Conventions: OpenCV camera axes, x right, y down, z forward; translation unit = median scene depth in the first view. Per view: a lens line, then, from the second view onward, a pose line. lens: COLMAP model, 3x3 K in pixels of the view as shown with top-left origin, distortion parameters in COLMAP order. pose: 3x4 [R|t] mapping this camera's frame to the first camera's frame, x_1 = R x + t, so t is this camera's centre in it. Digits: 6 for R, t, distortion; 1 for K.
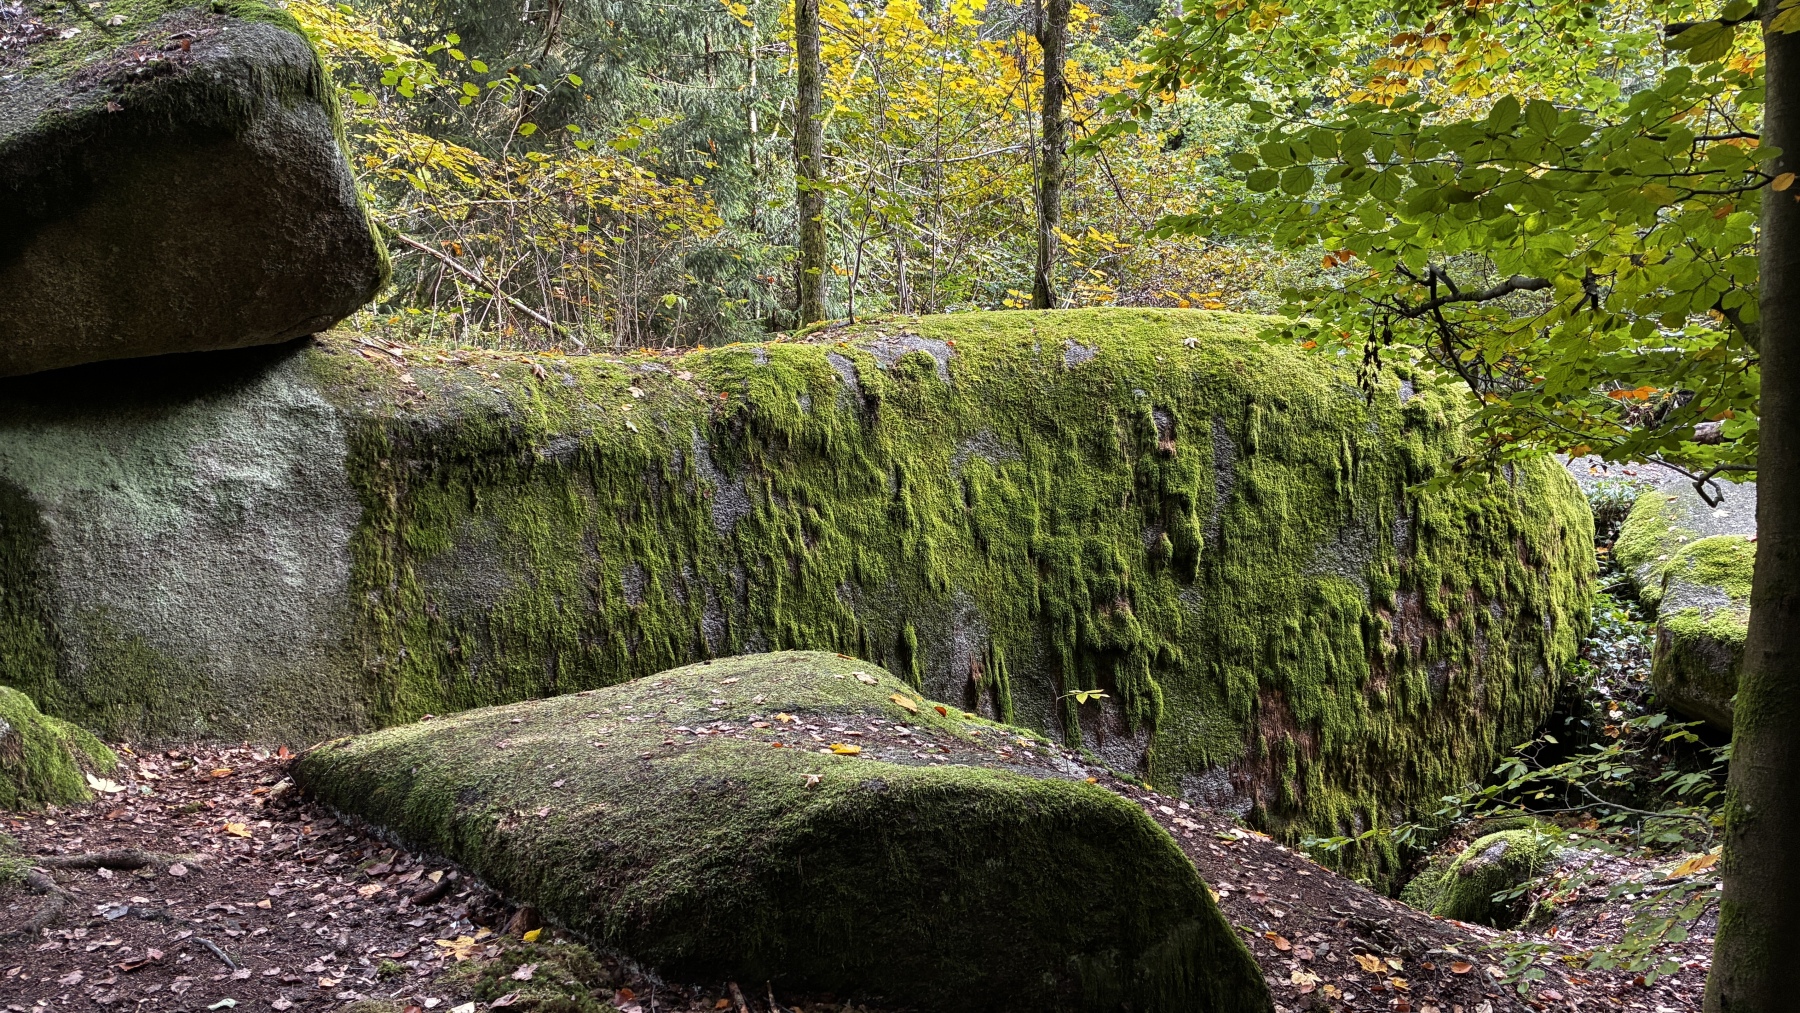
lens RADIAL K [[1345.7, 0, 894.6], [0, 1345.7, 497.3], [0, 0, 1]] dist [0.056758, -0.085027]
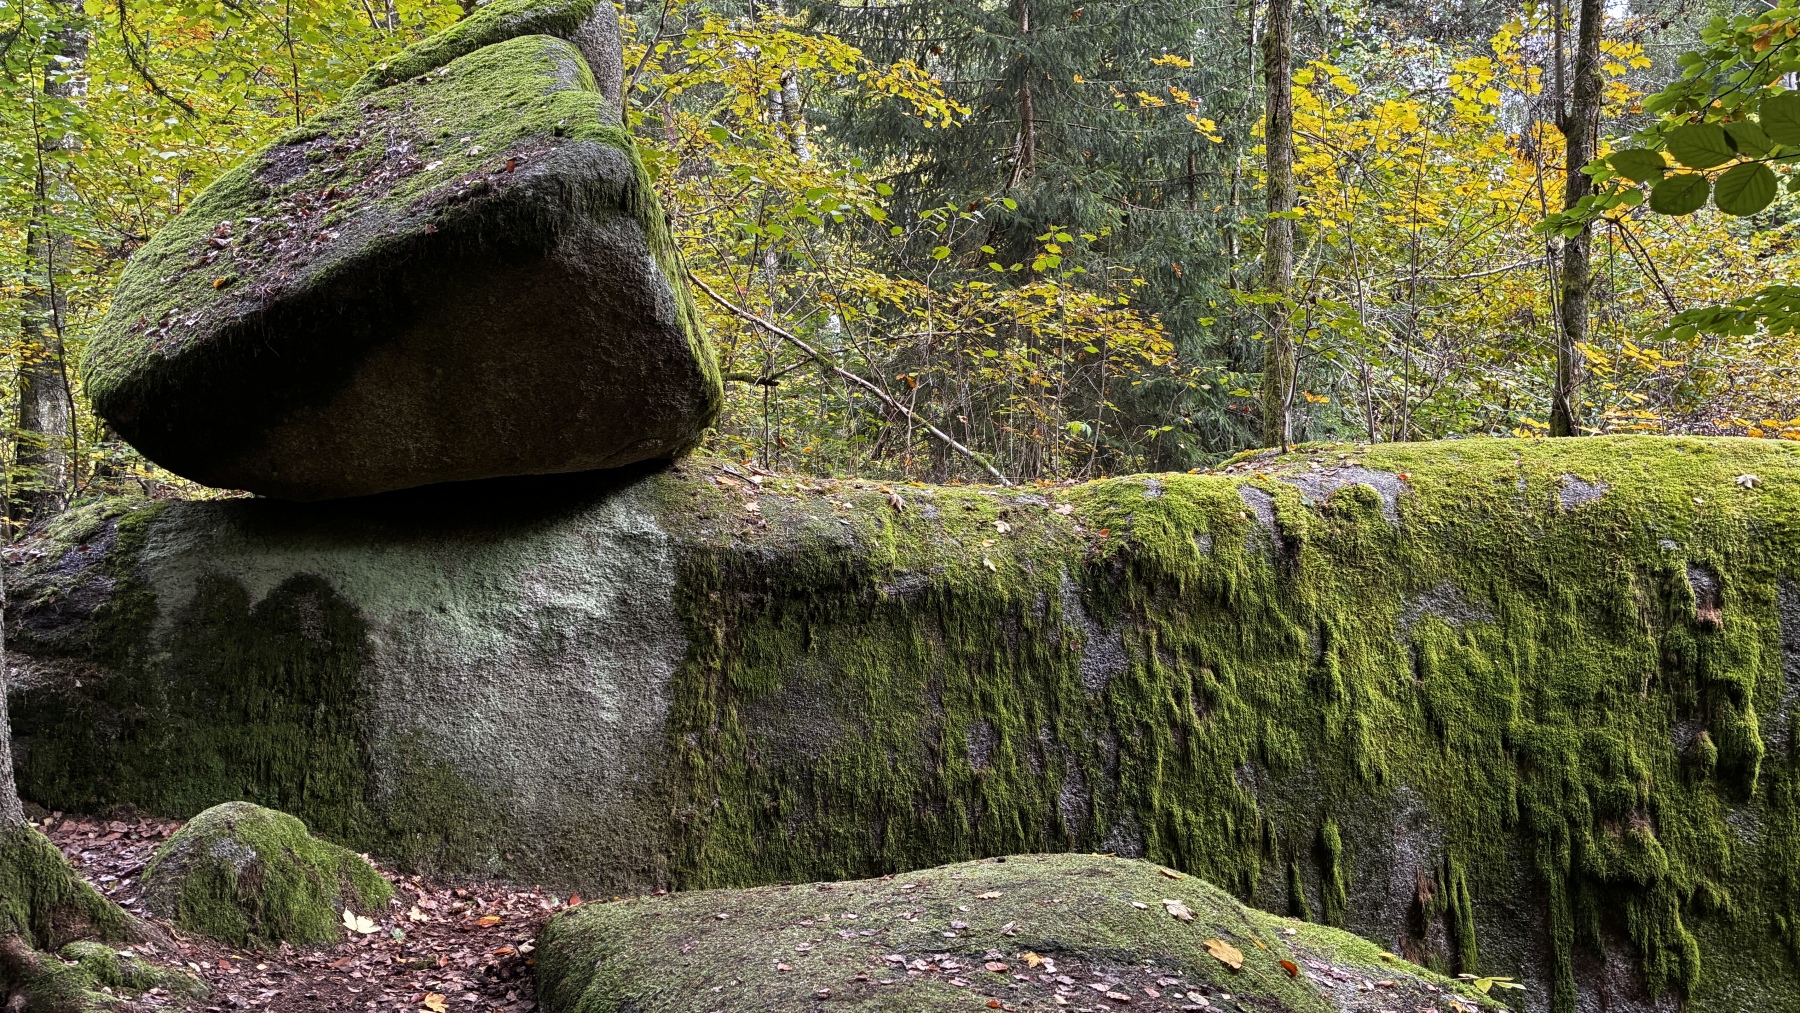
lens RADIAL K [[1345.7, 0, 894.6], [0, 1345.7, 497.3], [0, 0, 1]] dist [0.056758, -0.085027]
pose [[0.927645, 0.016132, -0.373115, 0.076148], [-0.053598, 0.994475, -0.090259, -0.013105], [0.369597, 0.103727, 0.923384, 0.150680]]
